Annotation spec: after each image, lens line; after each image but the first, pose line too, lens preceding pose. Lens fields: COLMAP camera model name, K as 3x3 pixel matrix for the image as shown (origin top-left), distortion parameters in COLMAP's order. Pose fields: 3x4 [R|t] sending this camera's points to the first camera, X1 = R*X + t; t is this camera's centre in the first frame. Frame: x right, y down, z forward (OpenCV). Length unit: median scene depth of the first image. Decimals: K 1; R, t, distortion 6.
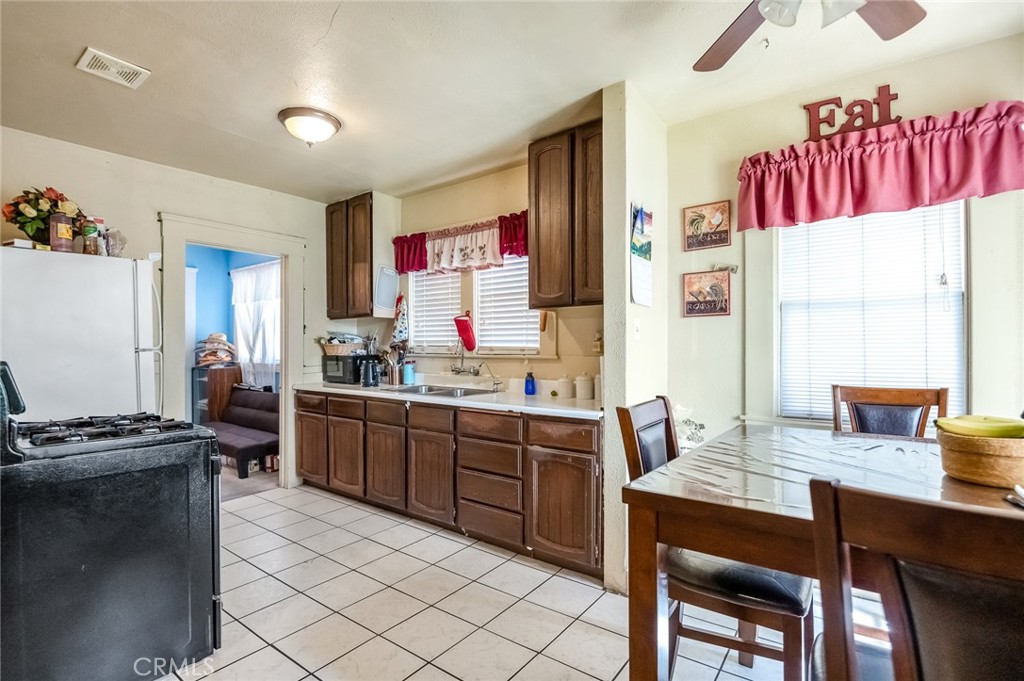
lens RADIAL K [[476.0, 0, 519.2], [0, 476.0, 344.4], [0, 0, 1]] dist [-0.000362, -0.013604]
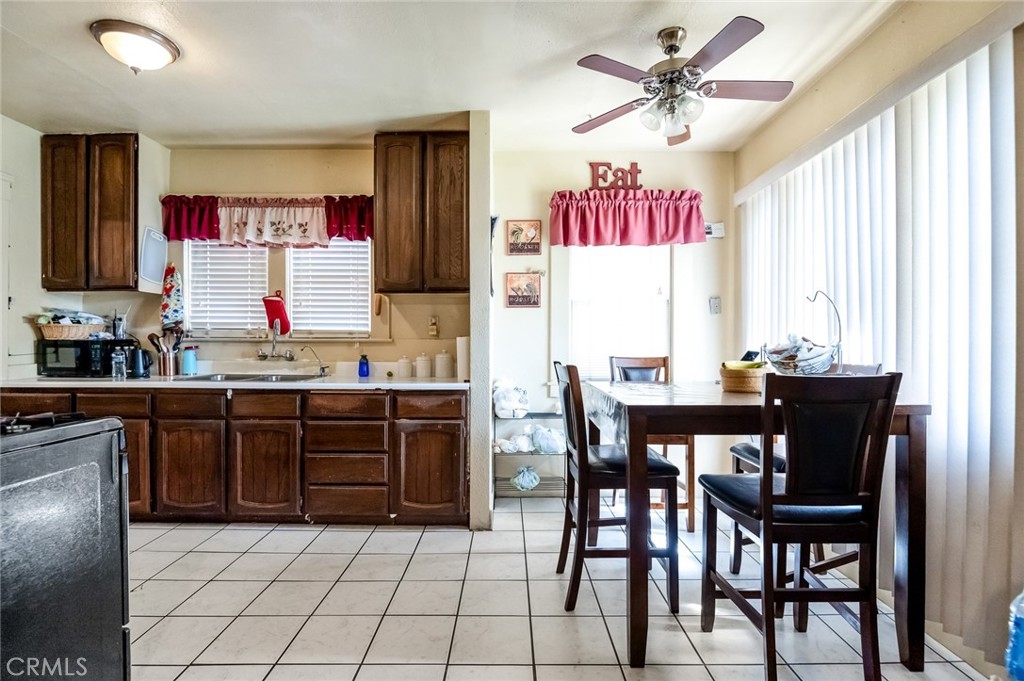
lens RADIAL K [[476.0, 0, 519.2], [0, 476.0, 344.4], [0, 0, 1]] dist [-0.000362, -0.013604]
pose [[0.798405, -0.001013, 0.602120, -0.323978], [-0.006017, 0.999935, 0.009661, 0.023873], [-0.602090, -0.011336, 0.798348, -0.019609]]
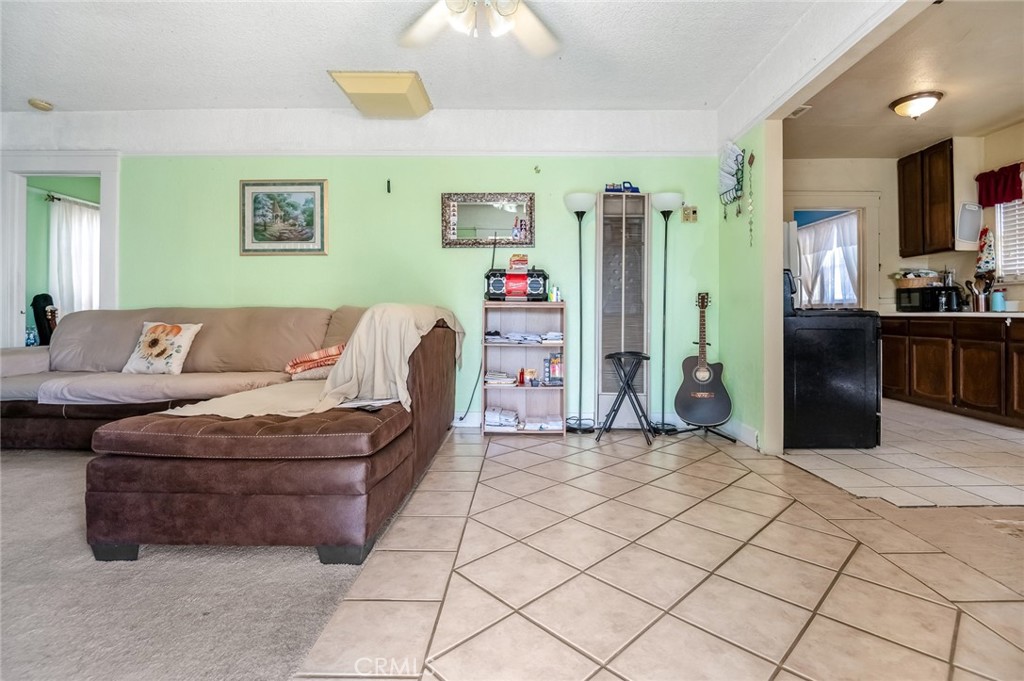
lens RADIAL K [[486.1, 0, 513.8], [0, 486.1, 315.4], [0, 0, 1]] dist [-0.025871, -0.000209]
pose [[0.589060, 0.002168, -0.808086, -0.021502], [0.004378, 0.999973, 0.005874, 0.097500], [0.808077, -0.006998, 0.589035, -0.569820]]
